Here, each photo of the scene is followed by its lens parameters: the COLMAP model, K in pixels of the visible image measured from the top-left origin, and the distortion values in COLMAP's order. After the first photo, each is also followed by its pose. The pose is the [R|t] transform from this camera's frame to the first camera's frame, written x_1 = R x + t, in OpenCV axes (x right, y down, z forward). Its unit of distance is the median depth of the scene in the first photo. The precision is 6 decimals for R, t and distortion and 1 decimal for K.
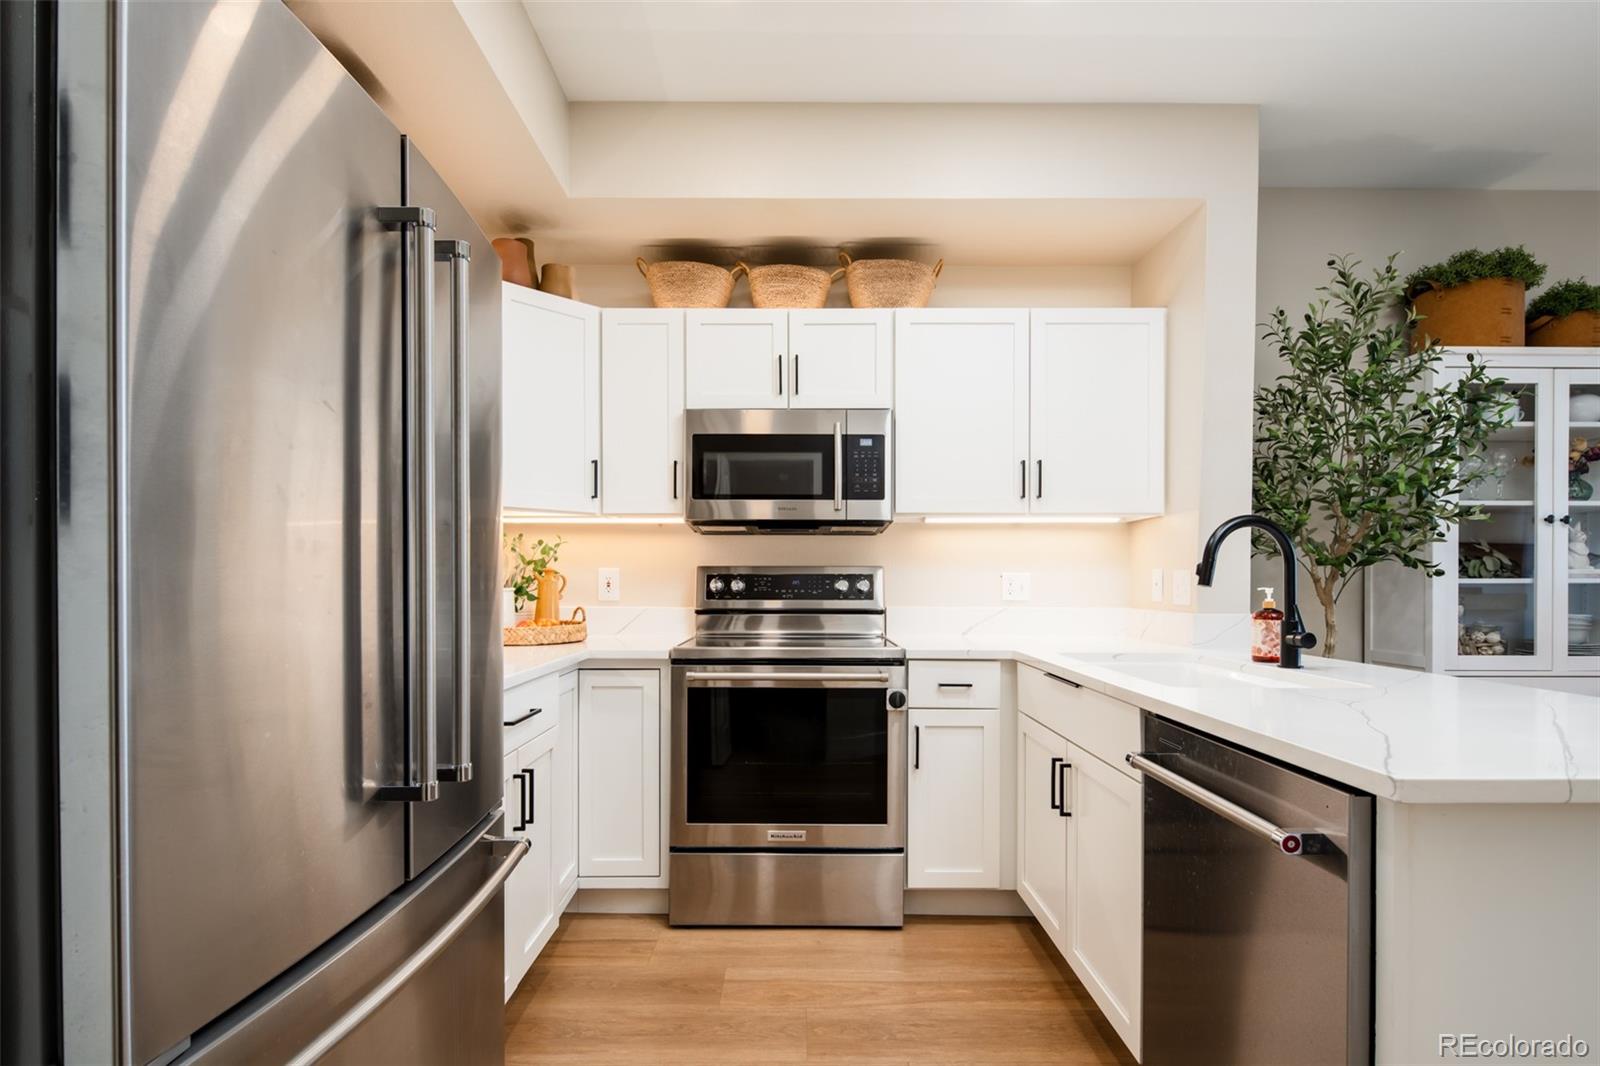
lens RADIAL K [[792.1, 0, 799.9], [0, 792.1, 590.8], [0, 0, 1]] dist [0.009975, -0.004587]
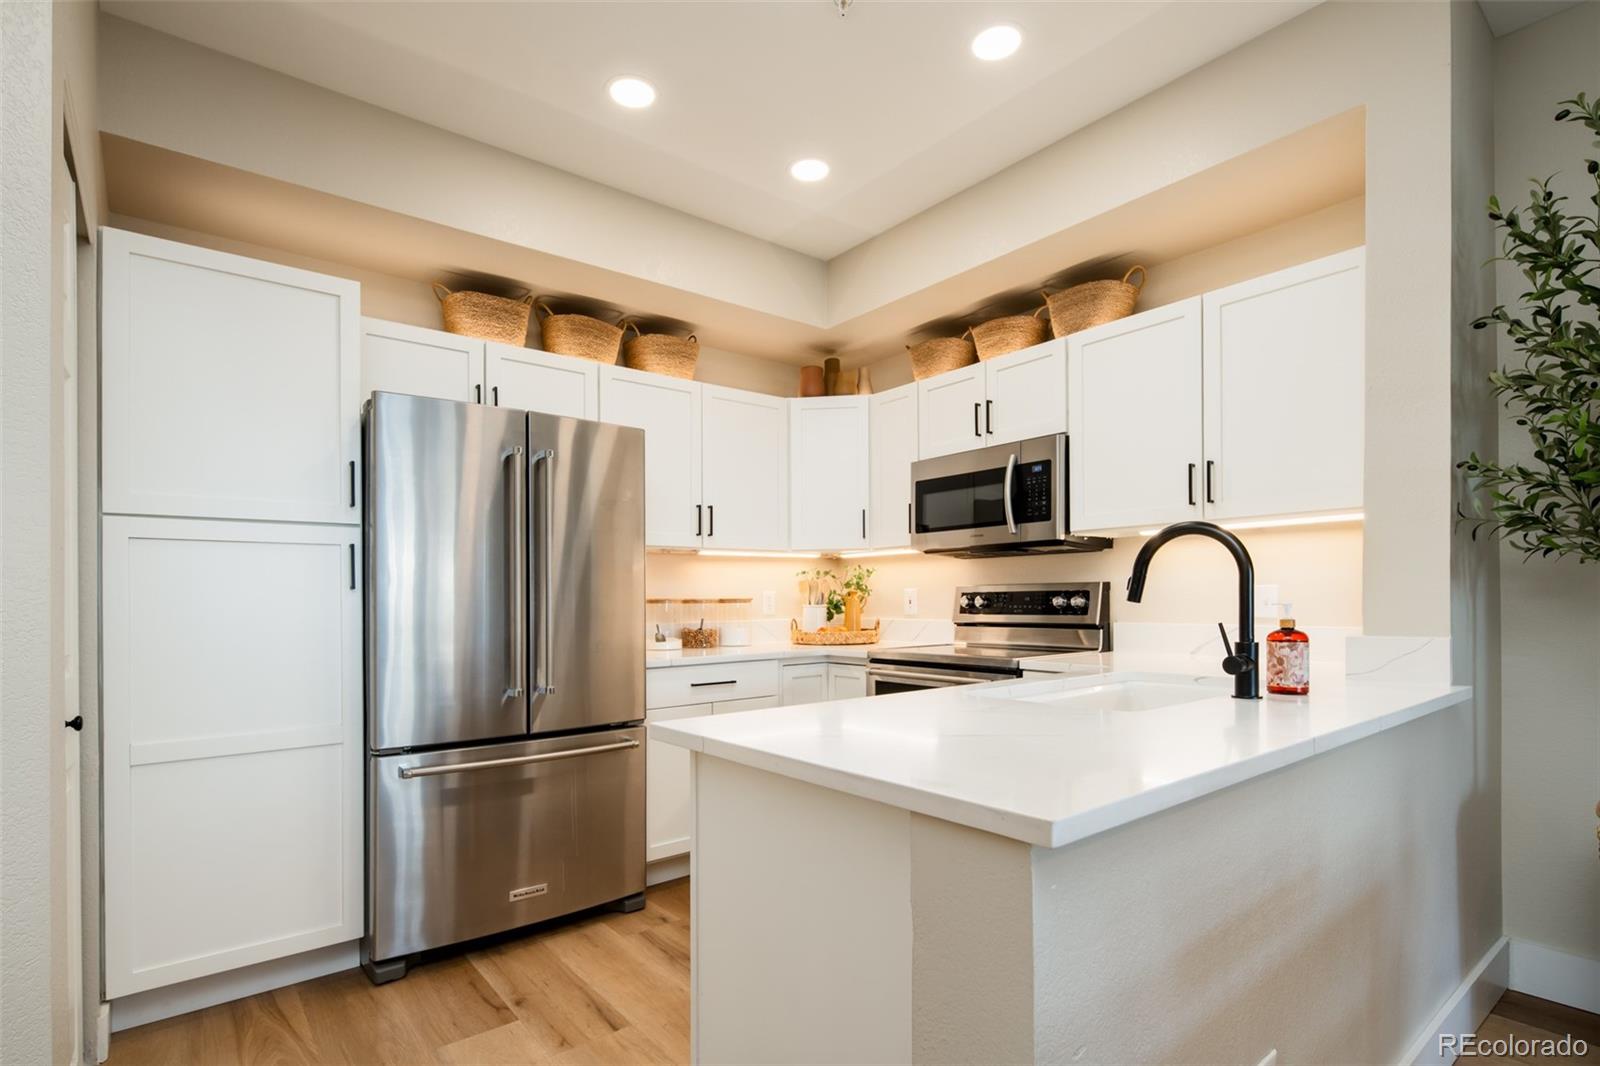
lens RADIAL K [[792.1, 0, 794.2], [0, 792.1, 605.3], [0, 0, 1]] dist [0.009975, -0.004587]
pose [[0.617997, -0.001313, -0.786179, 0.715520], [0.001026, 0.999999, -0.000863, -0.001126], [0.786179, -0.000273, 0.617998, 0.072133]]
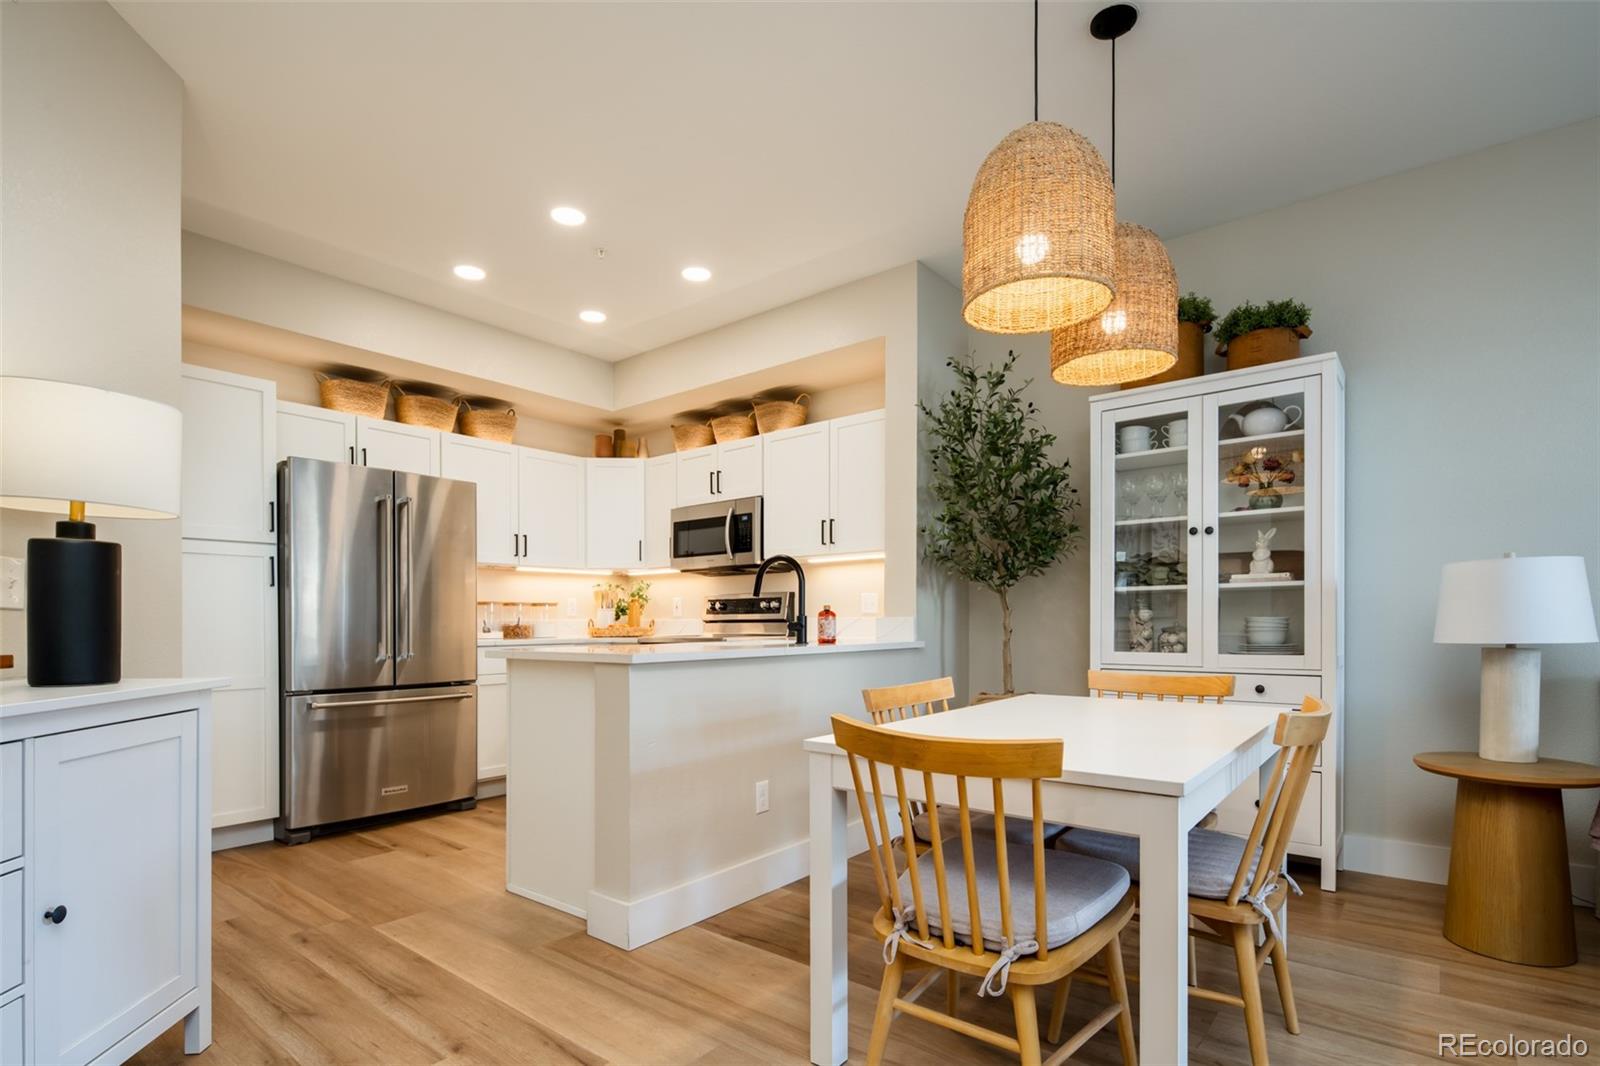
lens RADIAL K [[792.1, 0, 798.4], [0, 792.1, 634.4], [0, 0, 1]] dist [0.009975, -0.004587]
pose [[0.769511, 0.003449, -0.638624, 1.221195], [-0.001453, 0.999992, 0.003650, 0.051312], [0.638631, -0.001881, 0.769510, -0.213285]]
